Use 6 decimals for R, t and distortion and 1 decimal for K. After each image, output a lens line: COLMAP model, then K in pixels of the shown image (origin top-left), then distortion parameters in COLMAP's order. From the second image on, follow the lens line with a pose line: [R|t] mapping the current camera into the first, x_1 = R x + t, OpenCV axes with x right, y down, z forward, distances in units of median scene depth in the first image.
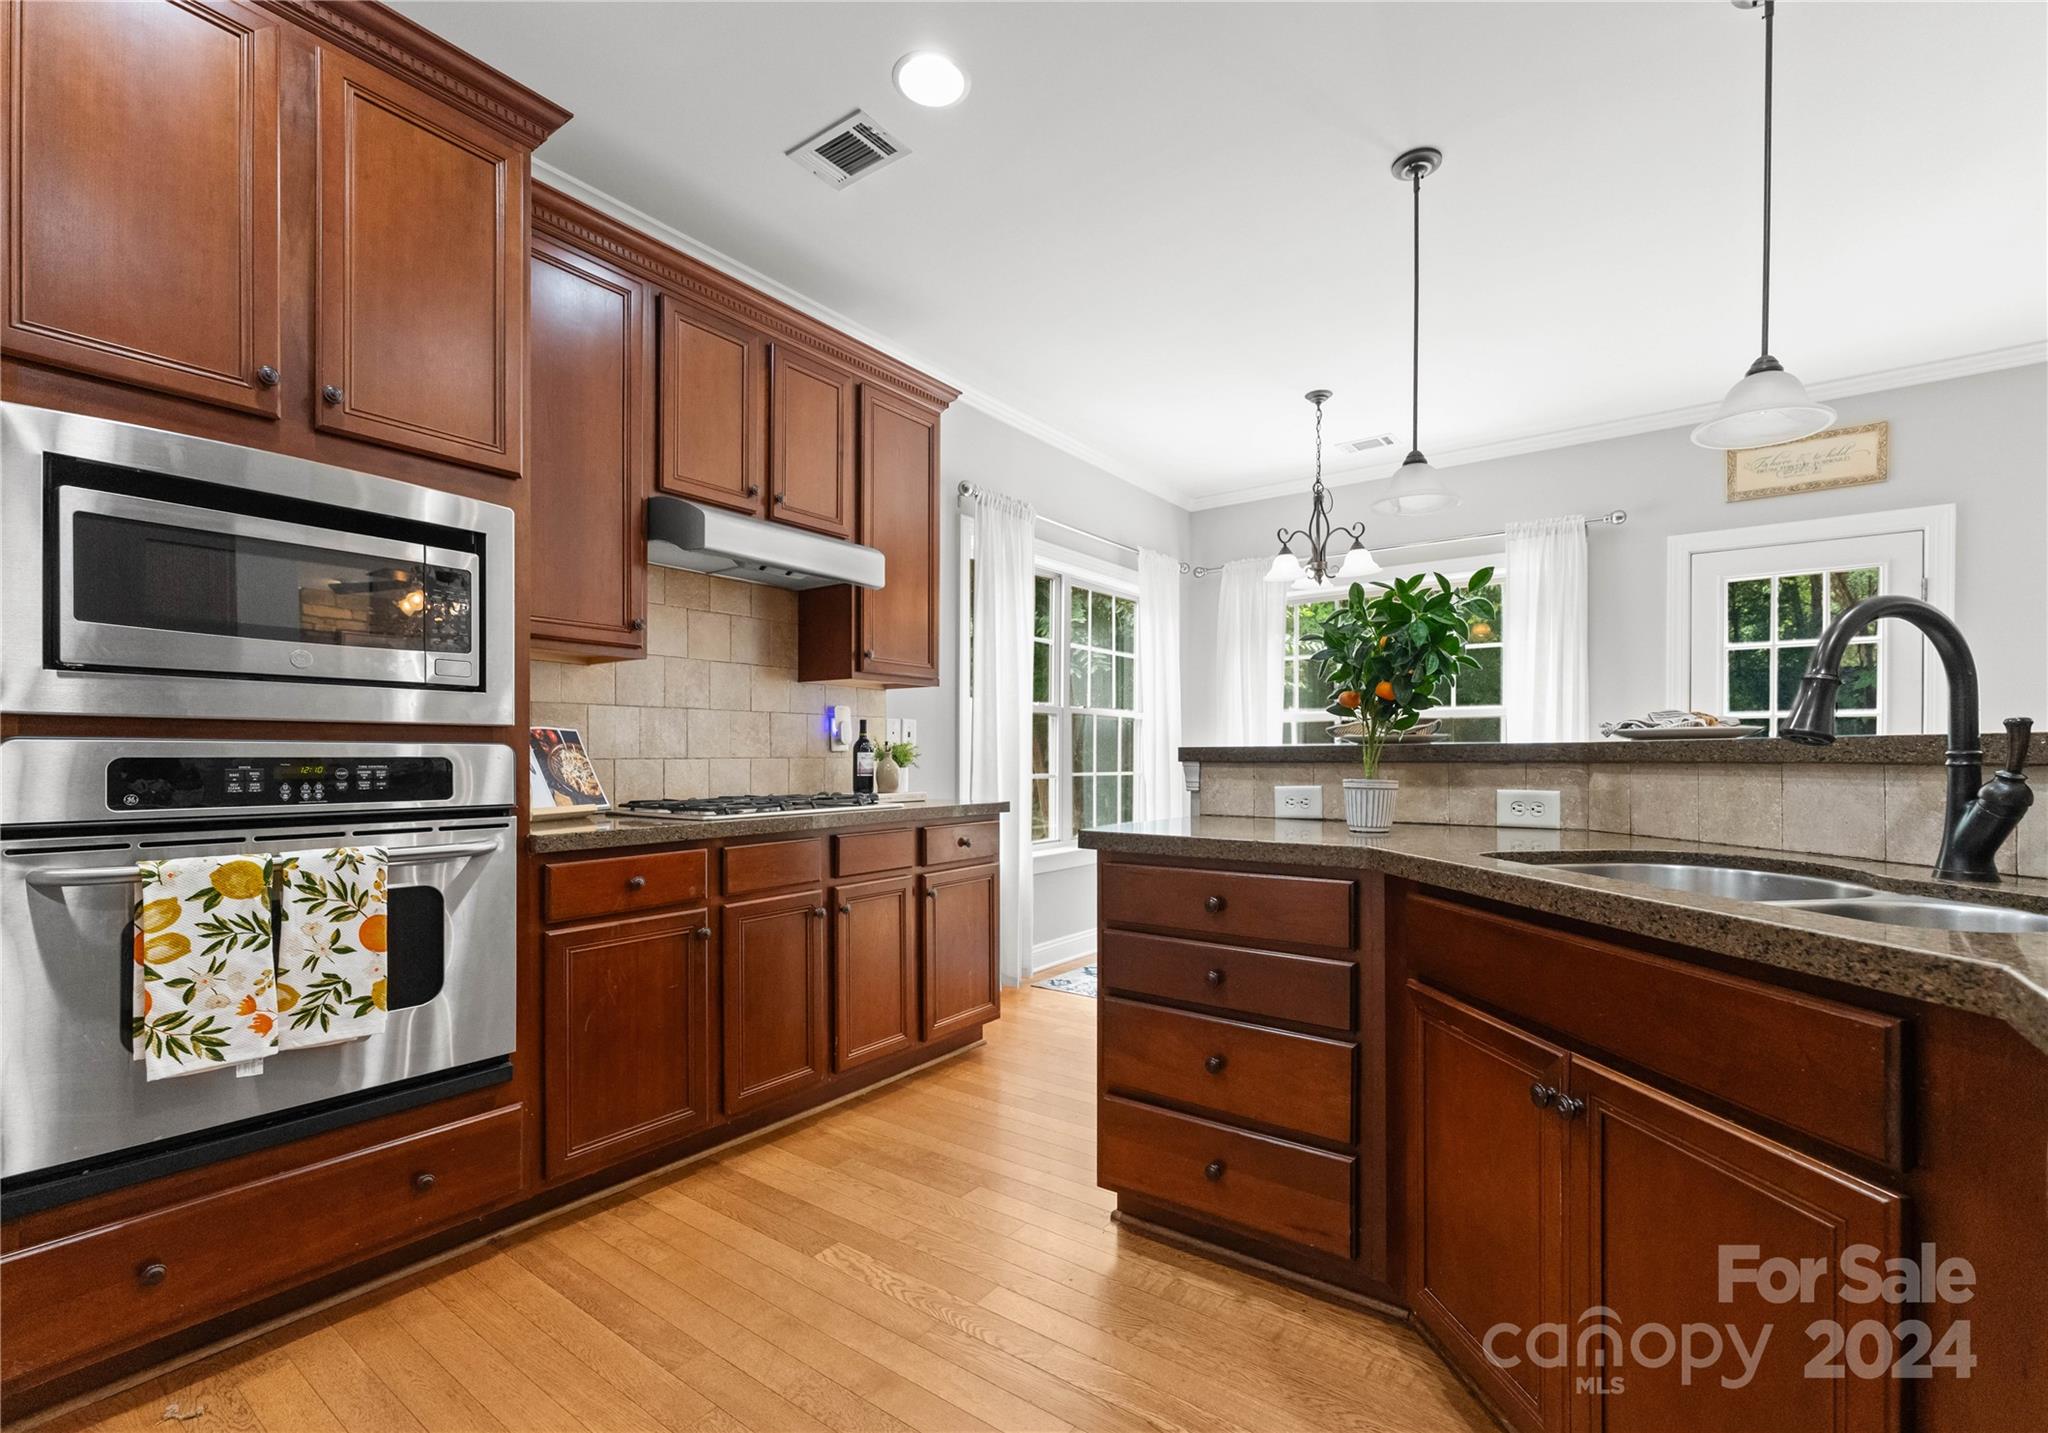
lens RADIAL K [[889.0, 0, 1023.7], [0, 889.0, 764.6], [0, 0, 1]] dist [0.000853, 0.000036]
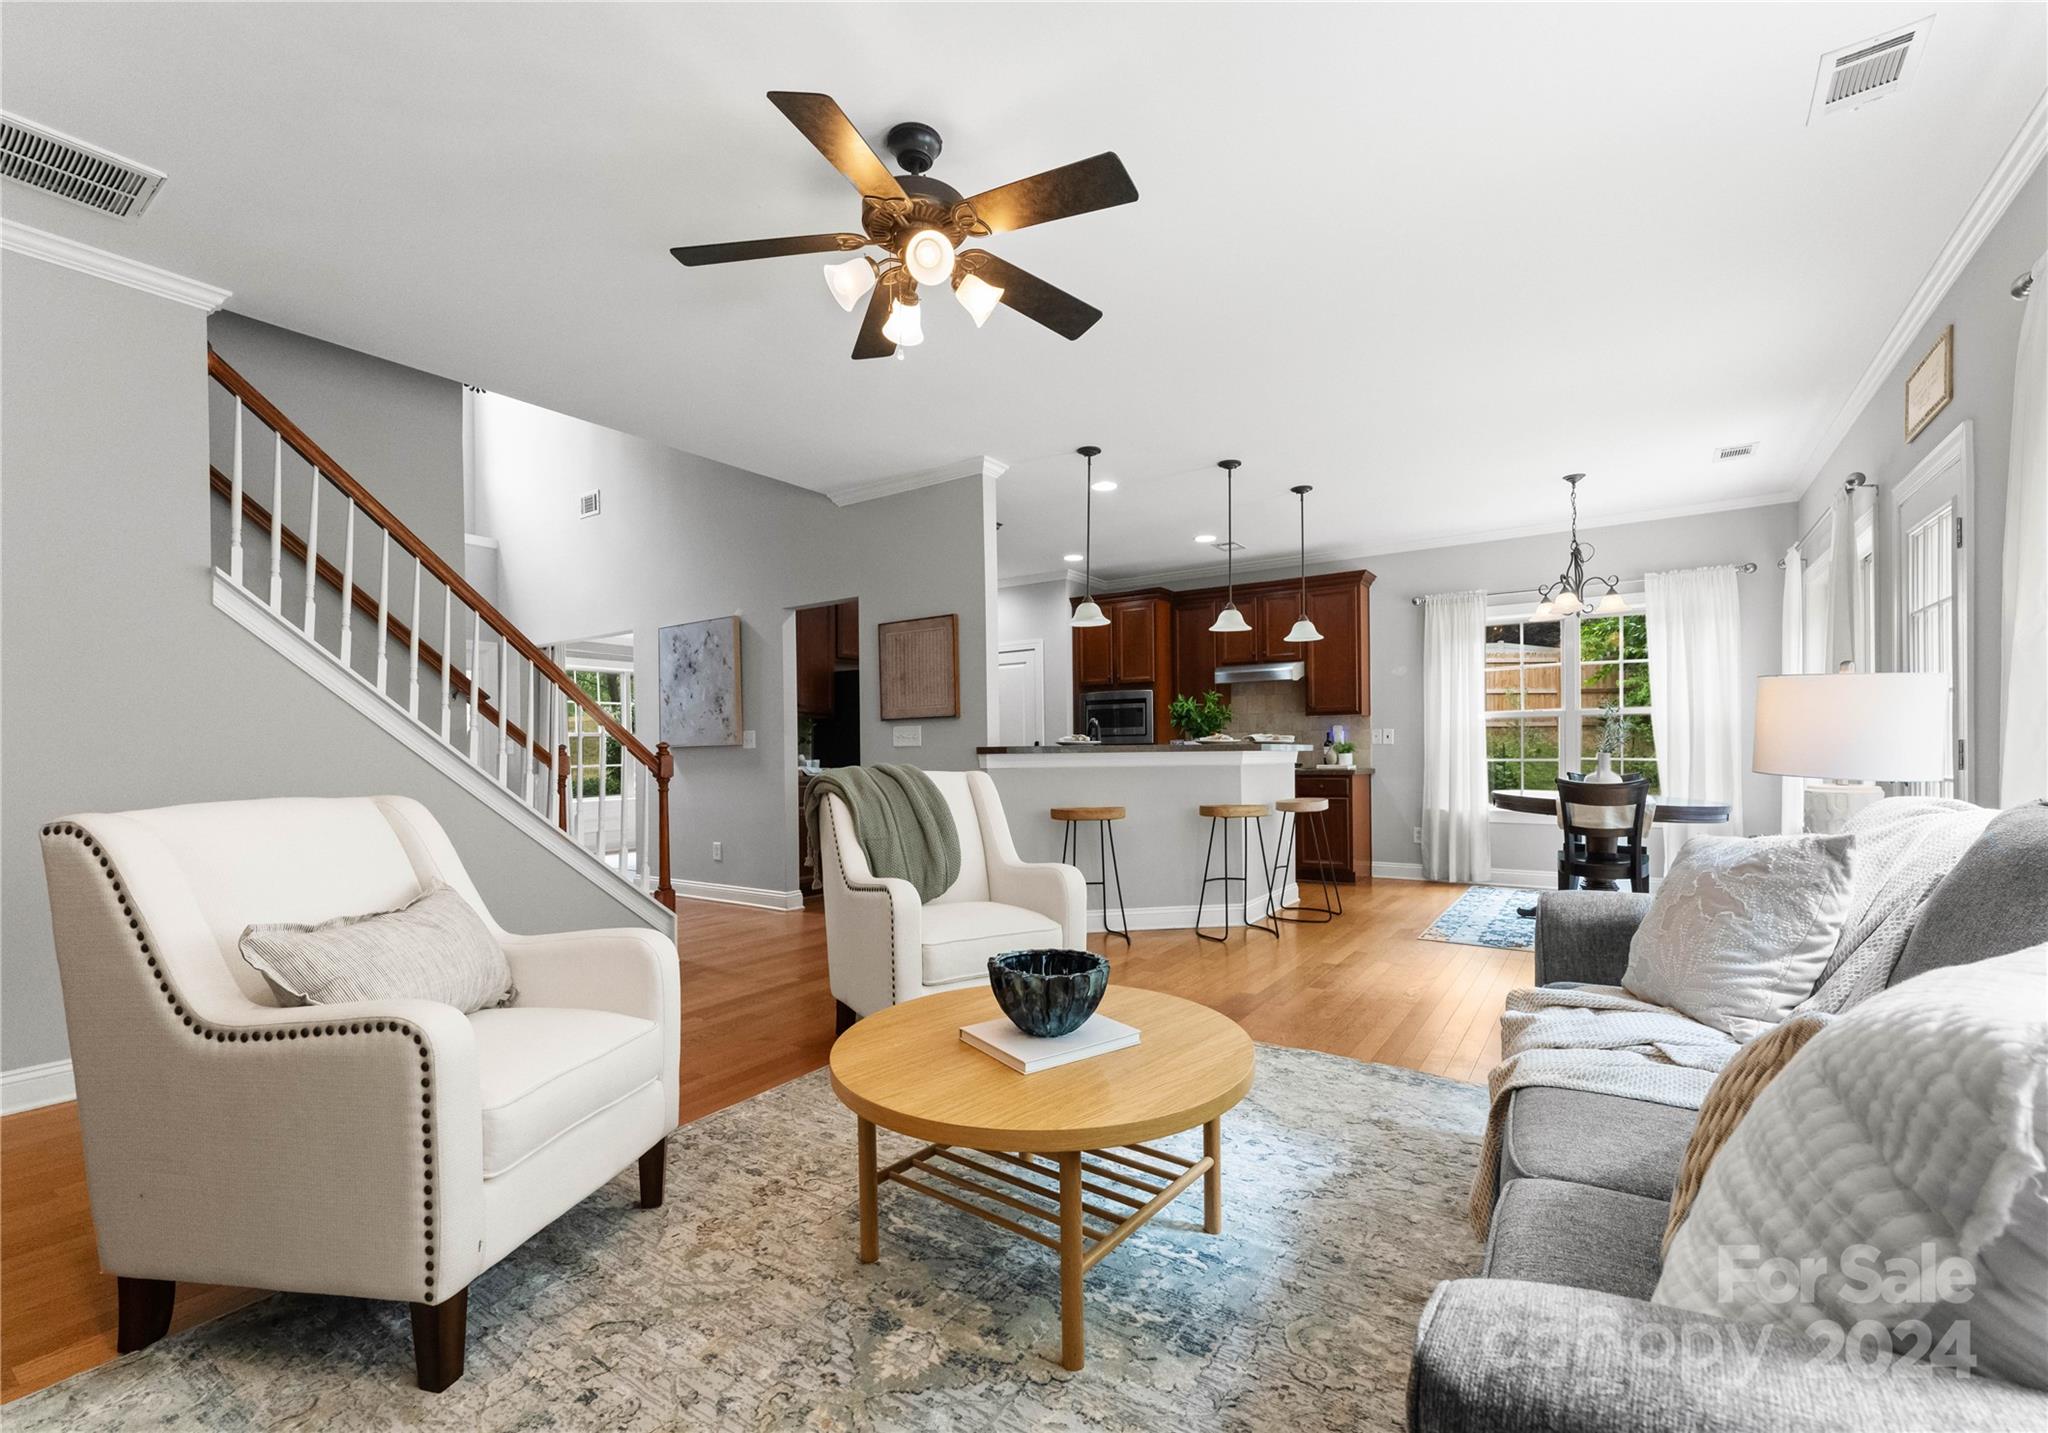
lens RADIAL K [[889.0, 0, 1023.7], [0, 889.0, 764.6], [0, 0, 1]] dist [0.000853, 0.000036]
pose [[0.030766, 0.015334, -0.999409, 1.959723], [0.003275, 0.999875, 0.015442, -0.005180], [0.999521, -0.003748, 0.030712, 0.153433]]
